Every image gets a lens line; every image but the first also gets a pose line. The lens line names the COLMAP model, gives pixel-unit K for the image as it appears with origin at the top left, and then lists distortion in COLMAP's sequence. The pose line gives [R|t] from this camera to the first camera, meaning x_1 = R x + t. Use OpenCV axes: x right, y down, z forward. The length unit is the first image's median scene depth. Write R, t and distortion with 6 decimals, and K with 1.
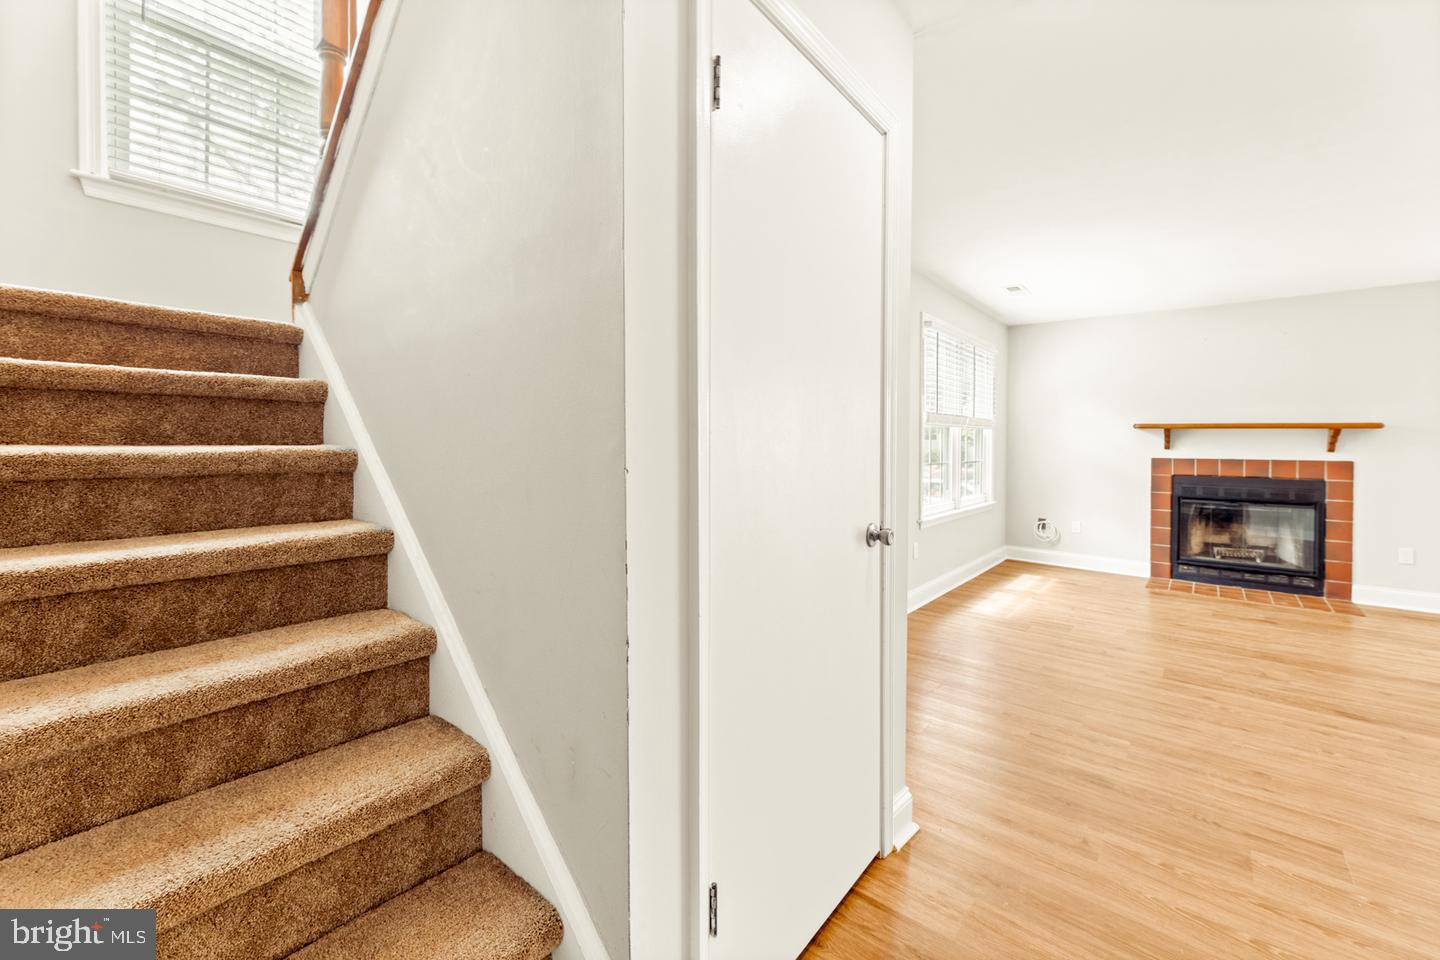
lens RADIAL K [[577.7, 0, 720.3], [0, 577.7, 447.1], [0, 0, 1]] dist [-0.000264, -0.000030]
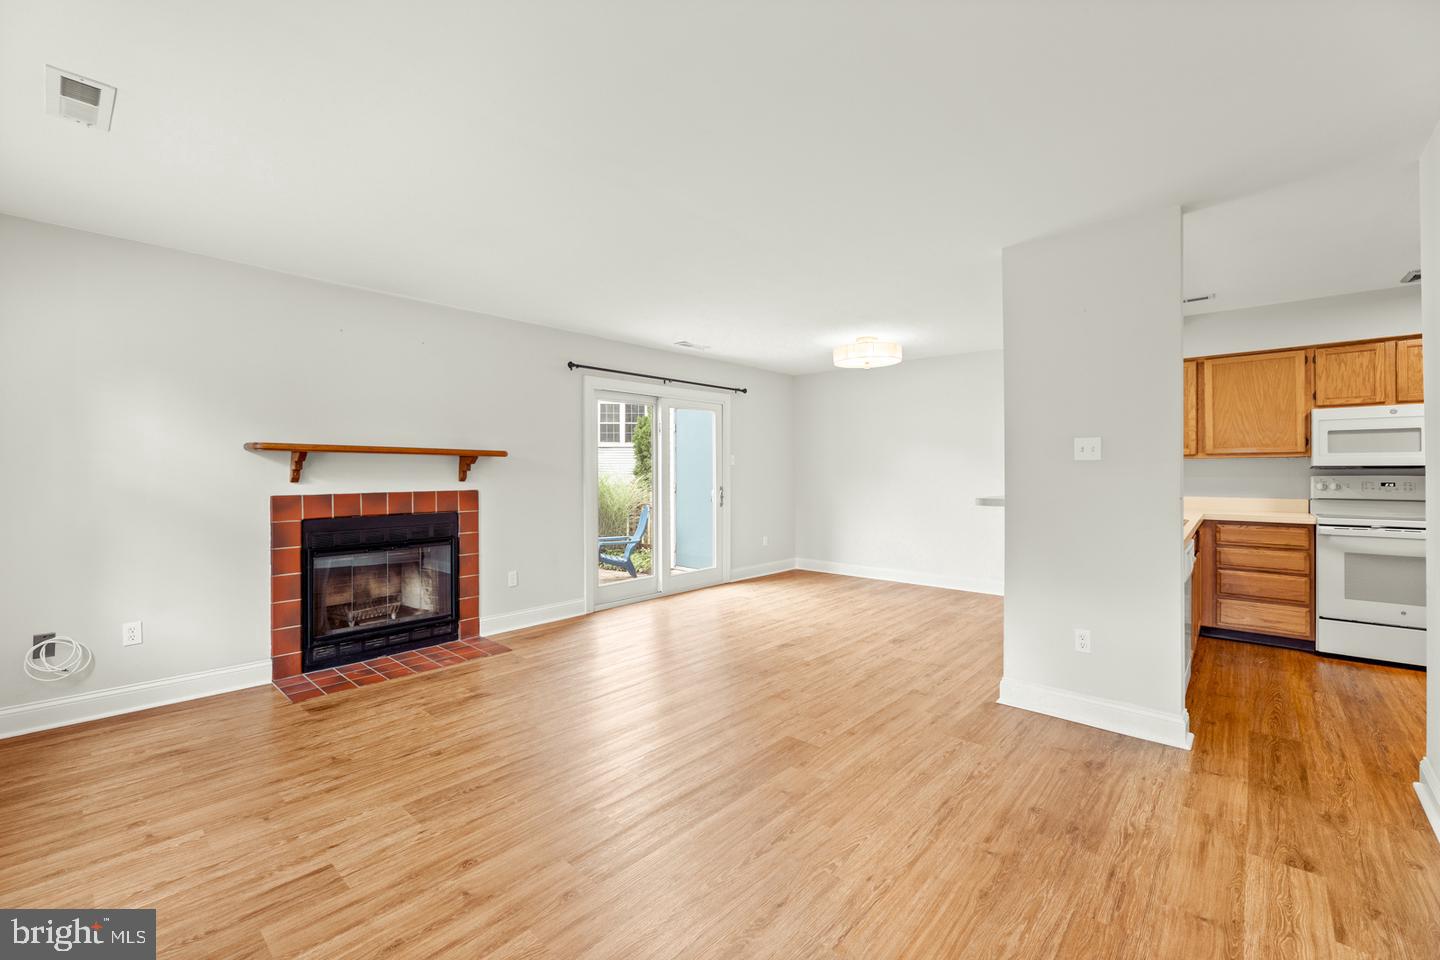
lens RADIAL K [[600.7, 0, 719.3], [0, 600.7, 469.5], [0, 0, 1]] dist [0.000454, 0.000630]
pose [[0.033459, -0.008813, 0.999401, 0.109135], [0.008112, 0.999931, 0.008546, -0.014437], [-0.999407, 0.007821, 0.033528, 0.550717]]
